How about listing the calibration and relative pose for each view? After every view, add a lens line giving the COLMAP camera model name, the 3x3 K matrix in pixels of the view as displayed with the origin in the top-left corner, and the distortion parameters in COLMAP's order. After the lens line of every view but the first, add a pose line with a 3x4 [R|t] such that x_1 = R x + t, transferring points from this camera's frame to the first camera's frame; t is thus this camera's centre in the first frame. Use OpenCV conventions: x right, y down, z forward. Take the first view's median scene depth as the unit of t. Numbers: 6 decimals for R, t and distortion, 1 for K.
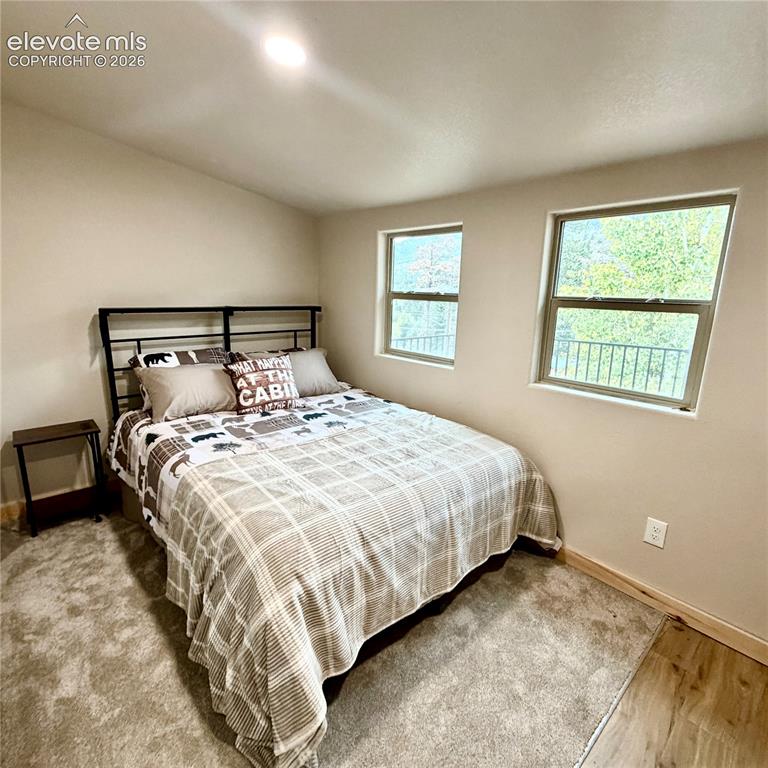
lens RADIAL K [[406.0, 0, 380.7], [0, 406.0, 383.3], [0, 0, 1]] dist [-0.001688, -0.000161]
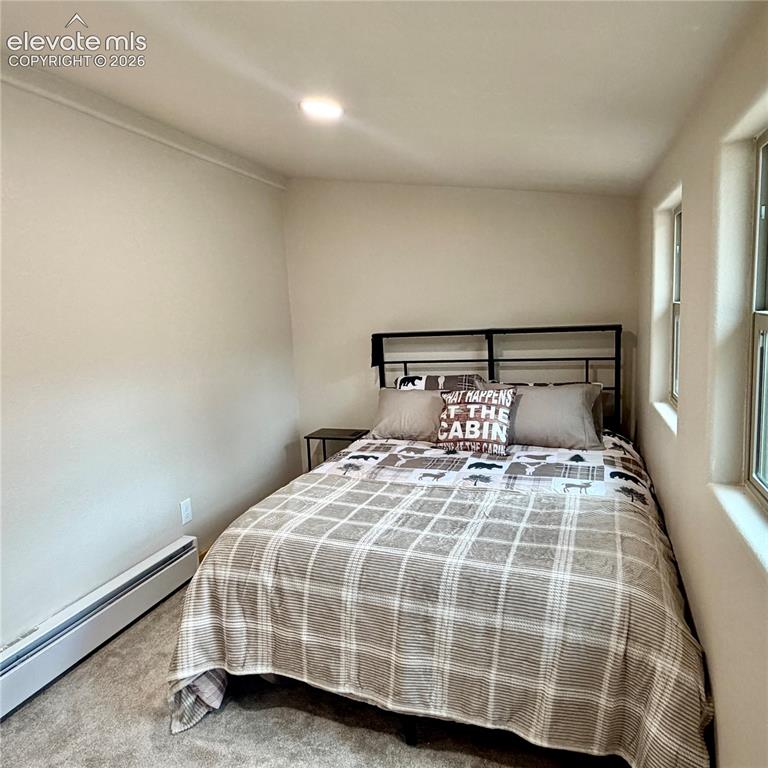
lens RADIAL K [[555.5, 0, 379.9], [0, 555.5, 382.6], [0, 0, 1]] dist [-0.002043, 0.001497]
pose [[0.464570, 0.074298, -0.882414, 0.674582], [-0.134554, 0.990826, 0.012587, -0.066383], [0.875254, 0.112885, 0.470305, 0.278478]]
